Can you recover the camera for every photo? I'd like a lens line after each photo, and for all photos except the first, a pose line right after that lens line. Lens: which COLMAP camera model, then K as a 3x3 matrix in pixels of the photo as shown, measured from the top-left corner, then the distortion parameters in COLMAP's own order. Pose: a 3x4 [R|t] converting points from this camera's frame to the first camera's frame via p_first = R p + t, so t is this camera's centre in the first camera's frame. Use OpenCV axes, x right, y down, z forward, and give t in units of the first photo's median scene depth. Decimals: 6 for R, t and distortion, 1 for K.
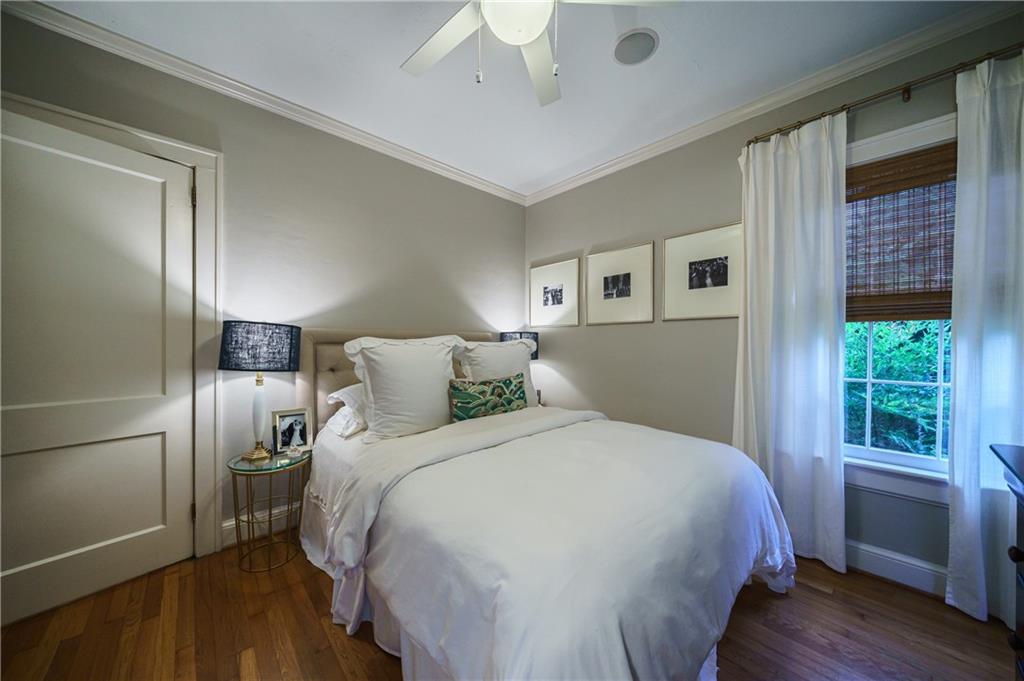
lens RADIAL K [[355.7, 0, 512.0], [0, 355.7, 340.5], [0, 0, 1]] dist [-0.000843, -0.000086]
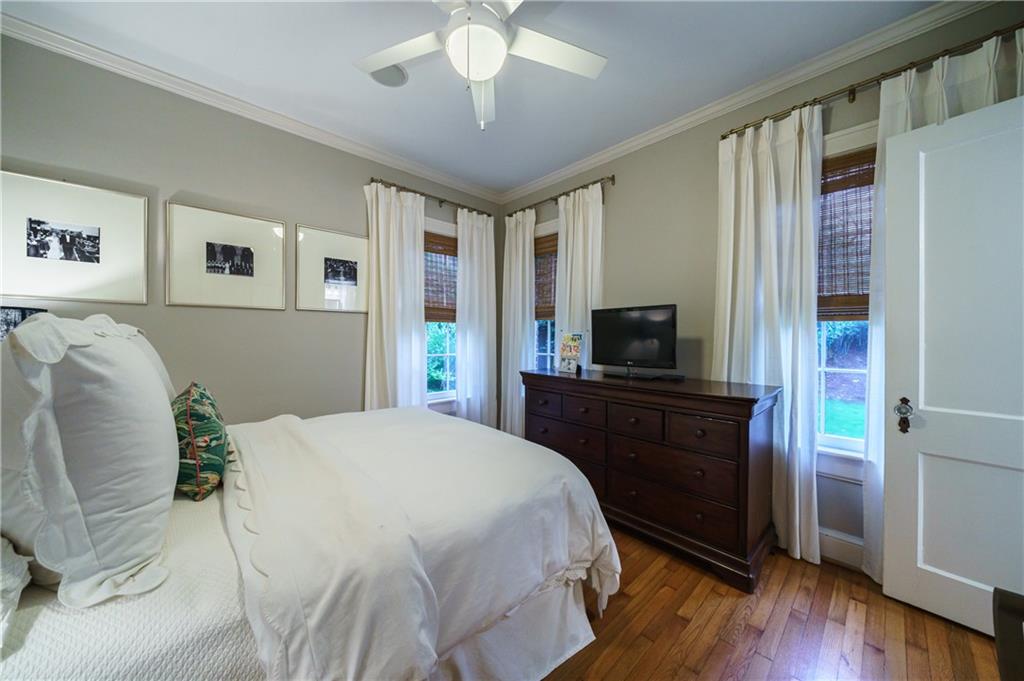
lens RADIAL K [[349.2, 0, 512.0], [0, 349.2, 340.5], [0, 0, 1]] dist [0.000070, 0.000029]
pose [[-0.001423, -0.015984, 0.999871, -0.525106], [-0.013699, 0.999779, 0.015963, 0.004677], [-0.999905, -0.013674, -0.001642, 0.416596]]
